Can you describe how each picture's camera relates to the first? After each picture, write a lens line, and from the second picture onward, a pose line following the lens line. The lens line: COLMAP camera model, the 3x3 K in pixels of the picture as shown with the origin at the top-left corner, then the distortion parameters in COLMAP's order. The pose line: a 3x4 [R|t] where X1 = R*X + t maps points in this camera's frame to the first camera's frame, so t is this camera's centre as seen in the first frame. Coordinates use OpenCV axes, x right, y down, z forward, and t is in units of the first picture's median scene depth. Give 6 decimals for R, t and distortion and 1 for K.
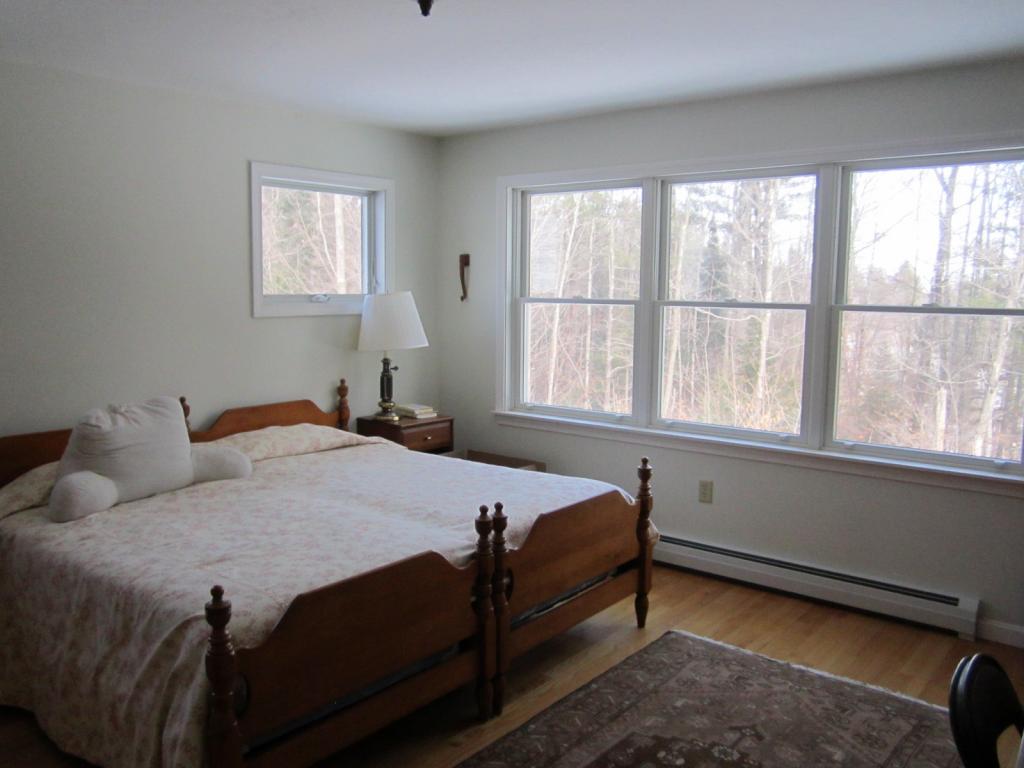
lens RADIAL K [[853.1, 0, 512.0], [0, 853.1, 384.0], [0, 0, 1]] dist [-0.036710, 0.001289]
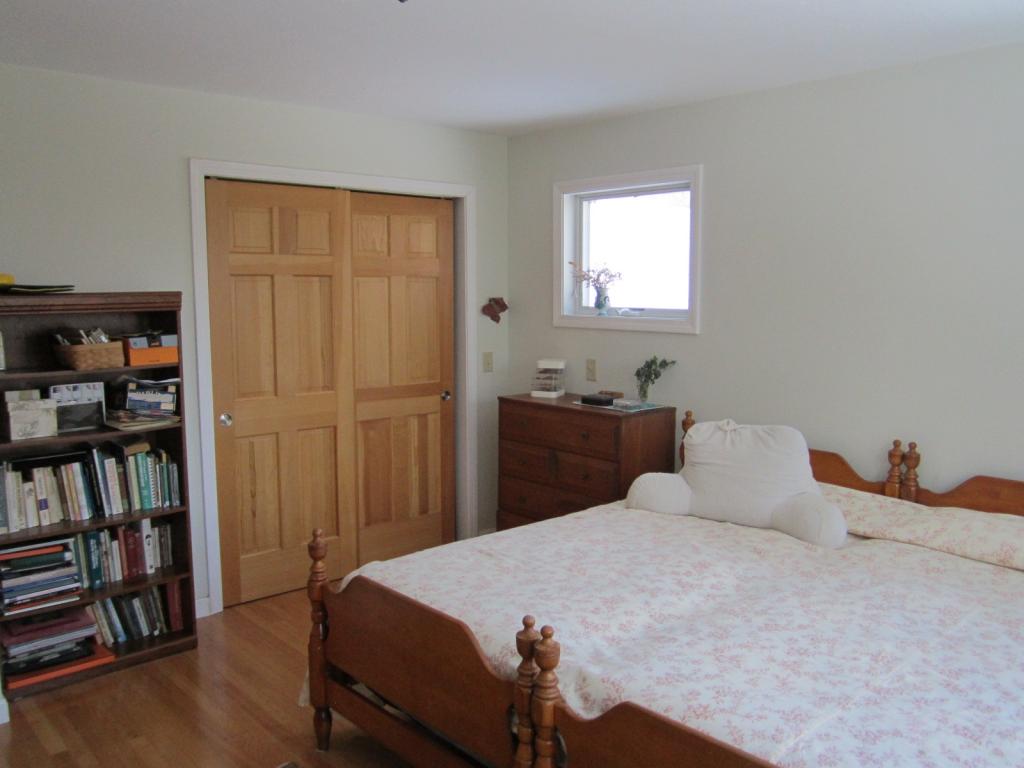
lens RADIAL K [[853.1, 0, 512.0], [0, 853.1, 384.0], [0, 0, 1]] dist [-0.036710, 0.001289]
pose [[-0.180027, 0.072121, -0.981014, 0.535875], [-0.129296, 0.986921, 0.096282, -0.078150], [0.975127, 0.144175, -0.168347, 0.997974]]
